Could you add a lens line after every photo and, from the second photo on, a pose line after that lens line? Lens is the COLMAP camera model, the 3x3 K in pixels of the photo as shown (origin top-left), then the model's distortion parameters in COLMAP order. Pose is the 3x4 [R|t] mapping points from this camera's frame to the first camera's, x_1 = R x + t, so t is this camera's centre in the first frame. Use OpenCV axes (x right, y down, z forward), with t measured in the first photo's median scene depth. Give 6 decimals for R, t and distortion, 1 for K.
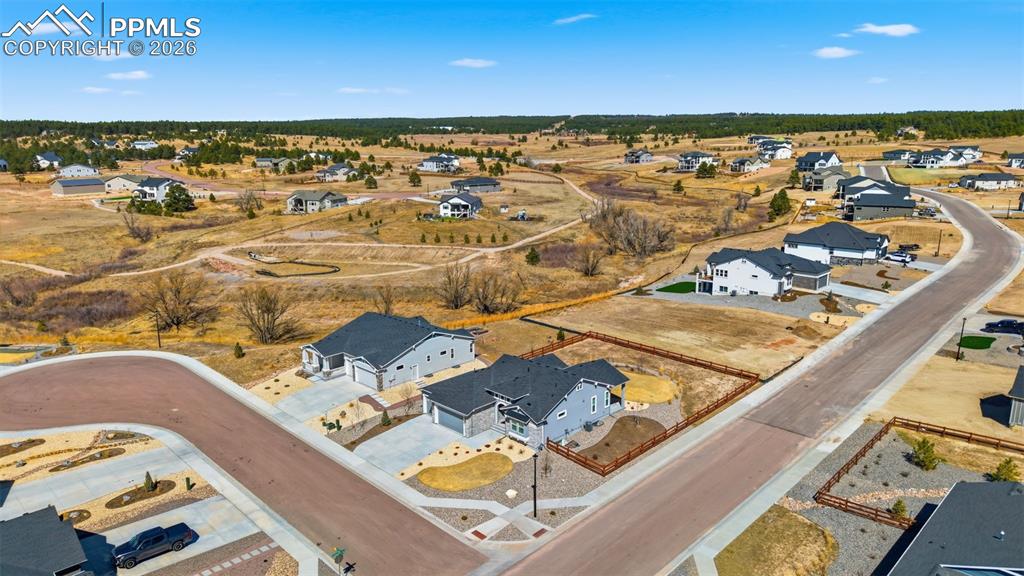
lens RADIAL K [[681.9, 0, 506.7], [0, 681.9, 288.4], [0, 0, 1]] dist [0.055956, -0.072563]
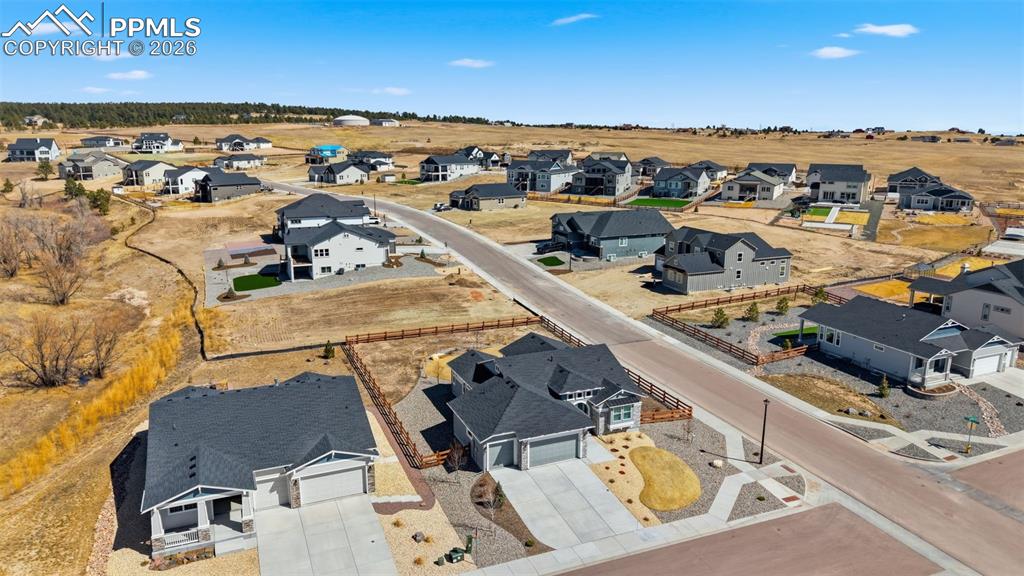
lens RADIAL K [[681.9, 0, 506.7], [0, 681.9, 288.4], [0, 0, 1]] dist [0.055956, -0.072563]
pose [[0.373664, -0.203699, 0.904921, -0.594416], [0.196551, 0.970822, 0.137373, -0.073910], [-0.906500, 0.126532, 0.402799, 0.577349]]
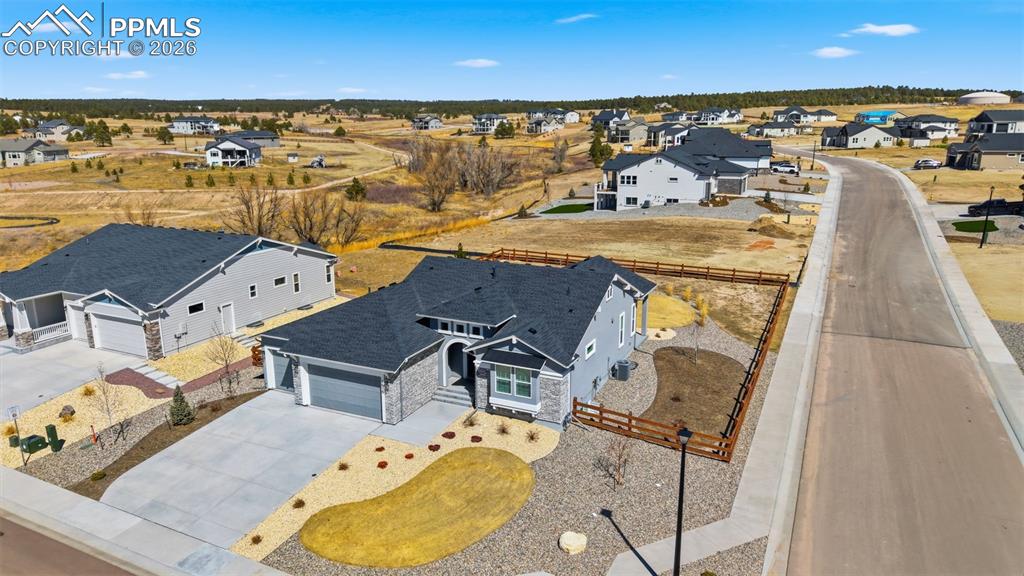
lens RADIAL K [[681.9, 0, 506.7], [0, 681.9, 288.4], [0, 0, 1]] dist [0.055956, -0.072563]
pose [[0.945809, -0.071683, 0.316711, -0.094939], [0.066991, 0.997423, 0.025694, 0.097260], [-0.317737, -0.003084, 0.948174, 0.435662]]
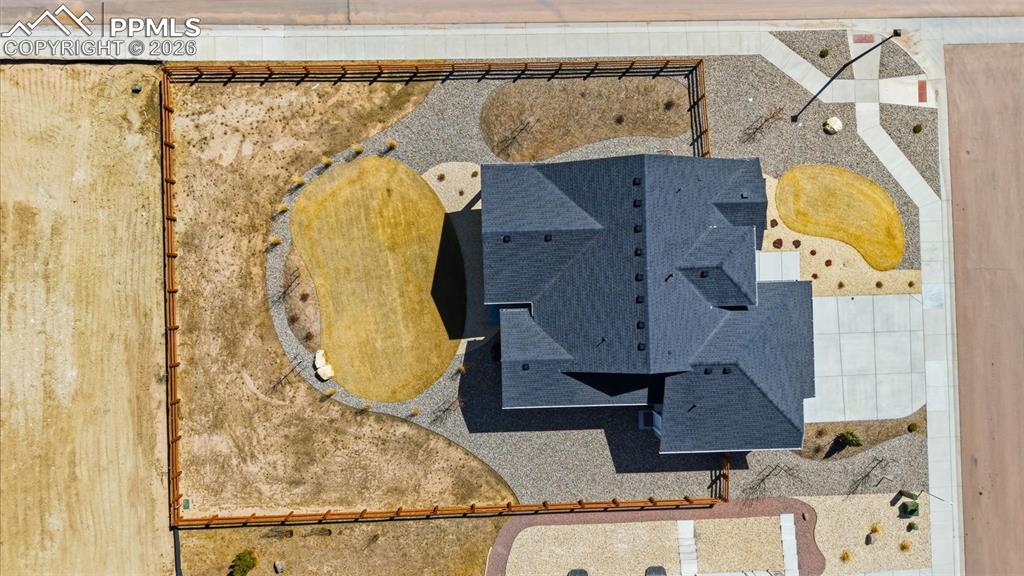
lens RADIAL K [[681.9, 0, 506.7], [0, 681.9, 288.4], [0, 0, 1]] dist [0.055956, -0.072563]
pose [[-0.725675, -0.688033, -0.002563, 0.091140], [0.136441, -0.147555, 0.979598, -0.305199], [-0.674373, 0.710520, 0.200953, 0.810327]]
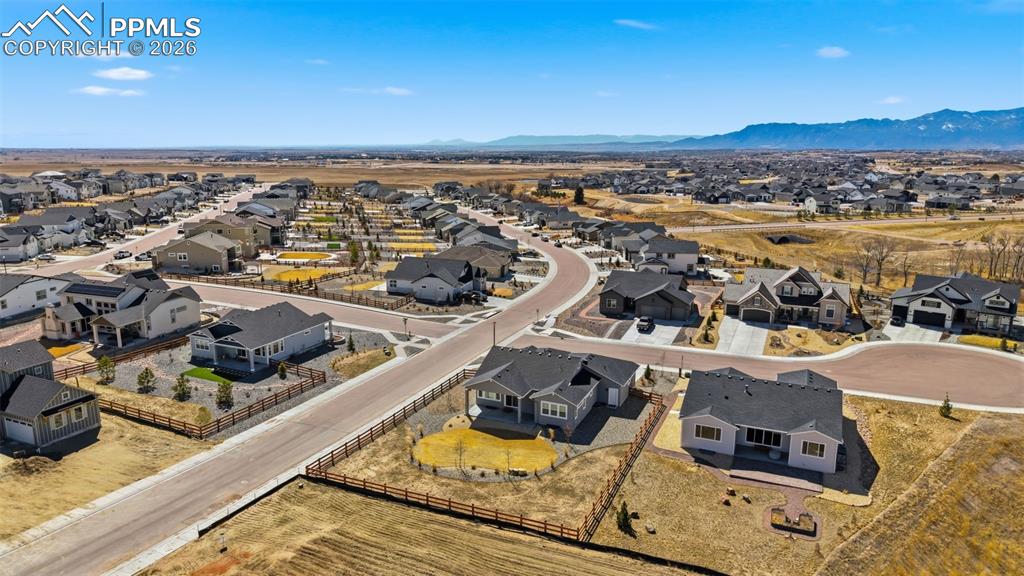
lens RADIAL K [[681.9, 0, 506.7], [0, 681.9, 288.4], [0, 0, 1]] dist [0.055956, -0.072563]
pose [[-0.932395, 0.082789, -0.351832, 0.388931], [-0.075873, 0.906893, 0.414473, -0.354950], [0.353388, 0.413147, -0.839301, 1.535341]]
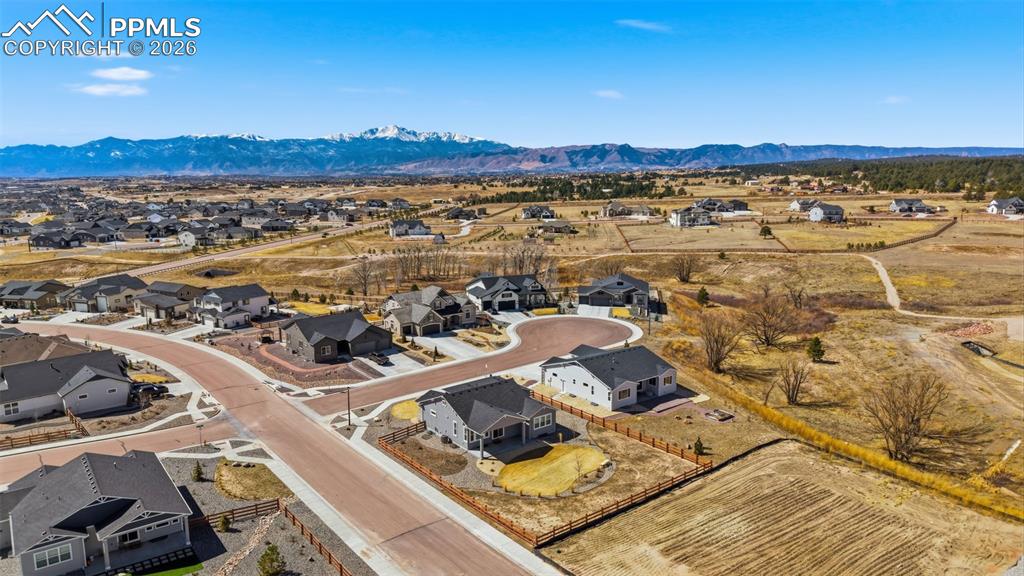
lens RADIAL K [[681.9, 0, 506.7], [0, 681.9, 288.4], [0, 0, 1]] dist [0.055956, -0.072563]
pose [[-0.132928, 0.186367, -0.973446, 0.991771], [-0.214245, 0.953538, 0.211811, -0.268860], [0.967693, 0.236711, -0.086824, 0.918480]]
